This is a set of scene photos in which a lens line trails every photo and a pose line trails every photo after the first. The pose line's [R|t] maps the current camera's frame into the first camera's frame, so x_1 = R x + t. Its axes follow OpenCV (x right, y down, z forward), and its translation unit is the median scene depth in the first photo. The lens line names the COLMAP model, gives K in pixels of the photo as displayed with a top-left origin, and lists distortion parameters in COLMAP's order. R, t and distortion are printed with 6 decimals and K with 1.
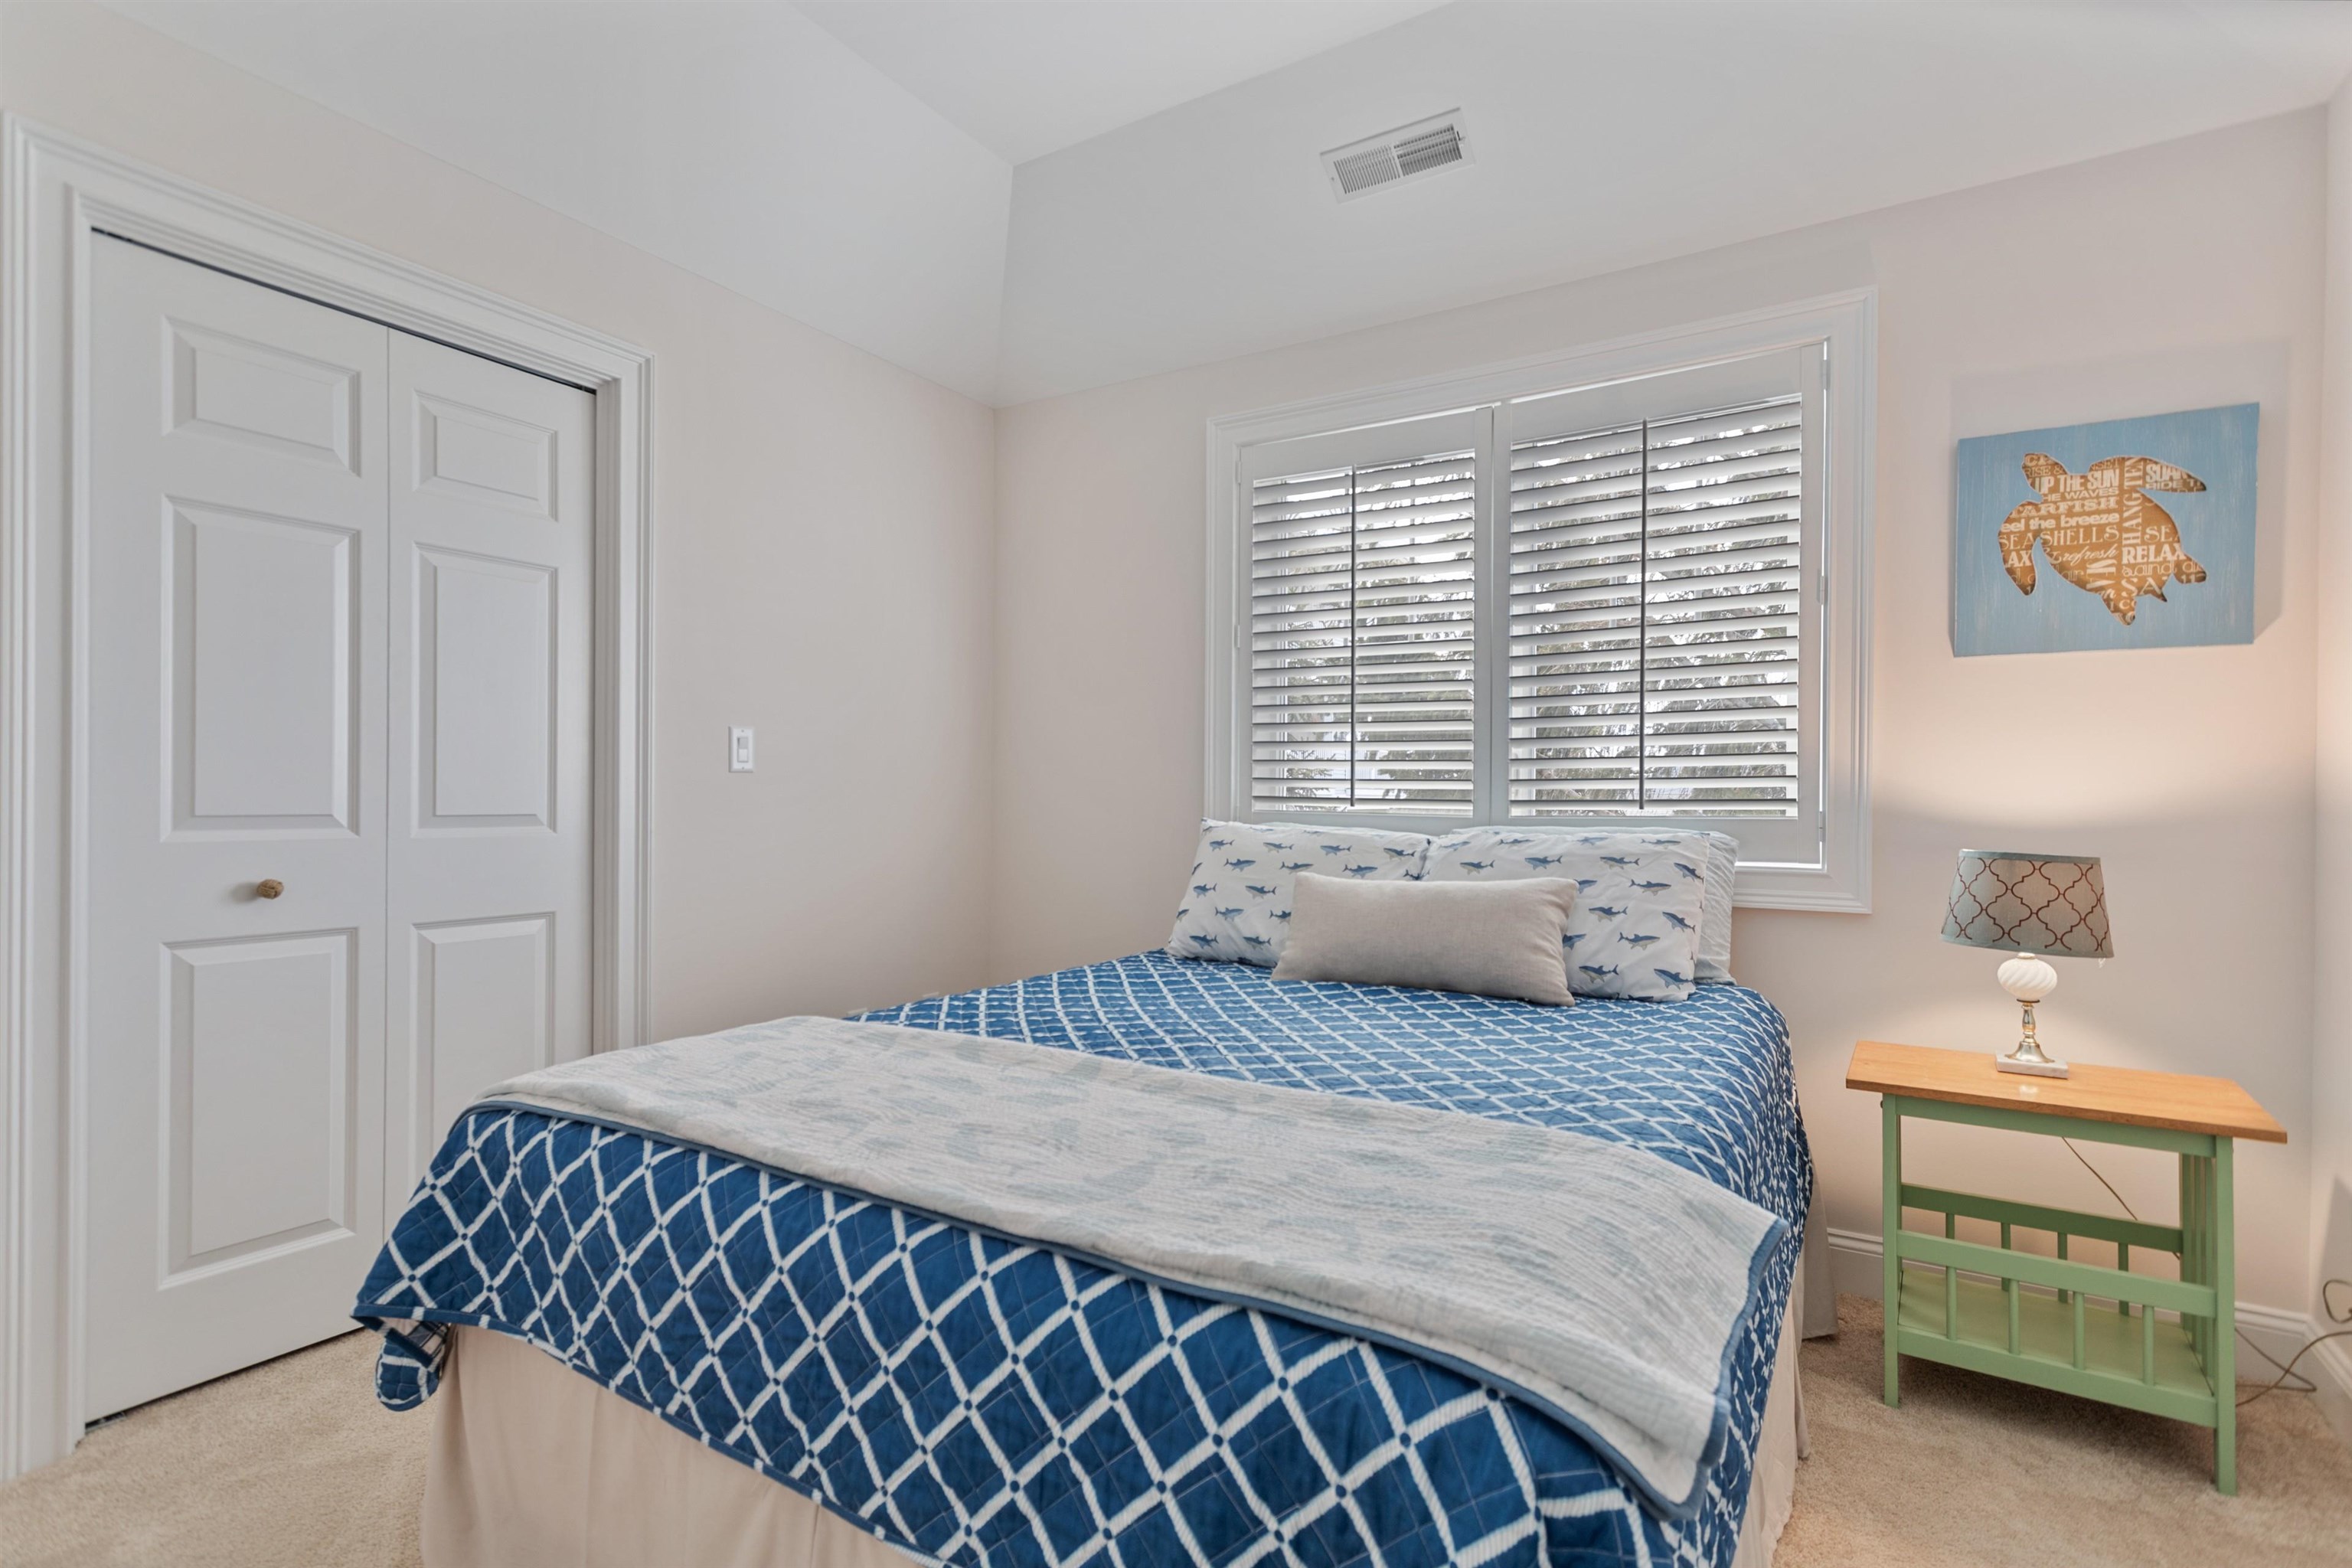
lens RADIAL K [[1127.6, 0, 1178.2], [0, 1127.6, 808.1], [0, 0, 1]] dist [0.002785, 0.001596]
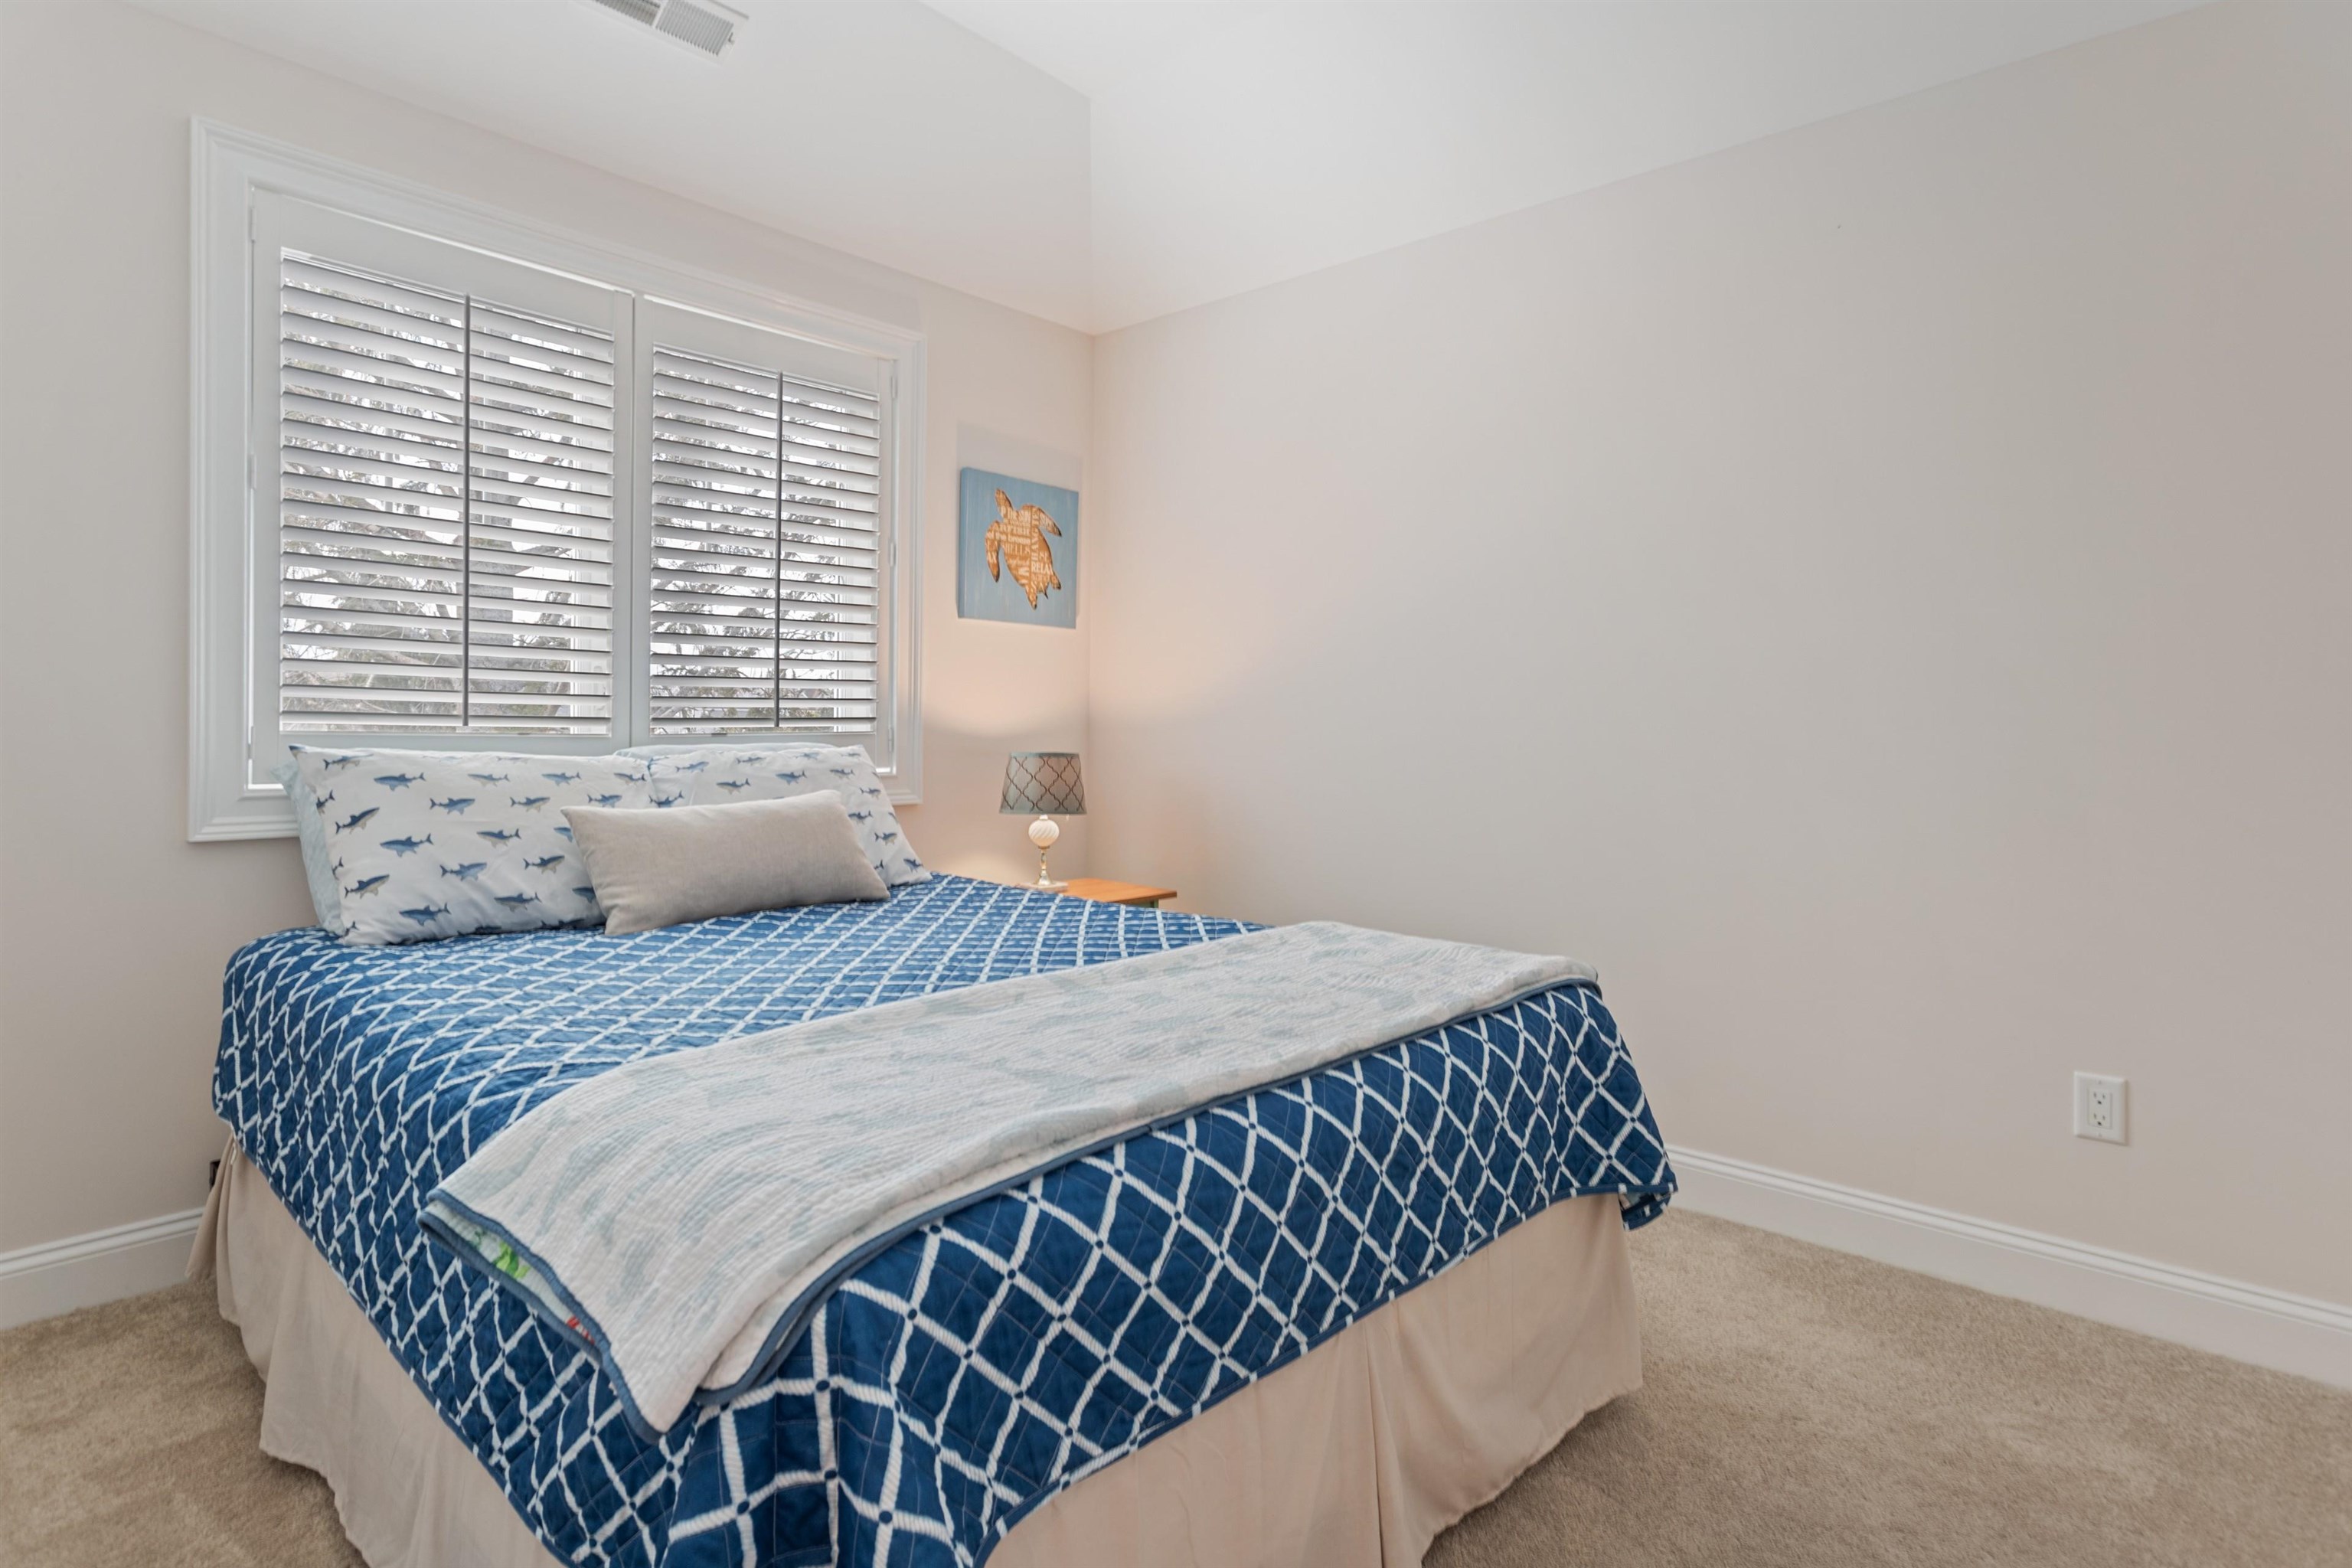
lens RADIAL K [[1197.5, 0, 1177.1], [0, 1197.5, 742.6], [0, 0, 1]] dist [-0.003765, -0.000637]
pose [[0.175220, -0.021601, 0.984292, -0.752255], [0.001164, 0.999763, 0.021733, -0.009030], [-0.984529, -0.002663, 0.175204, 0.464762]]
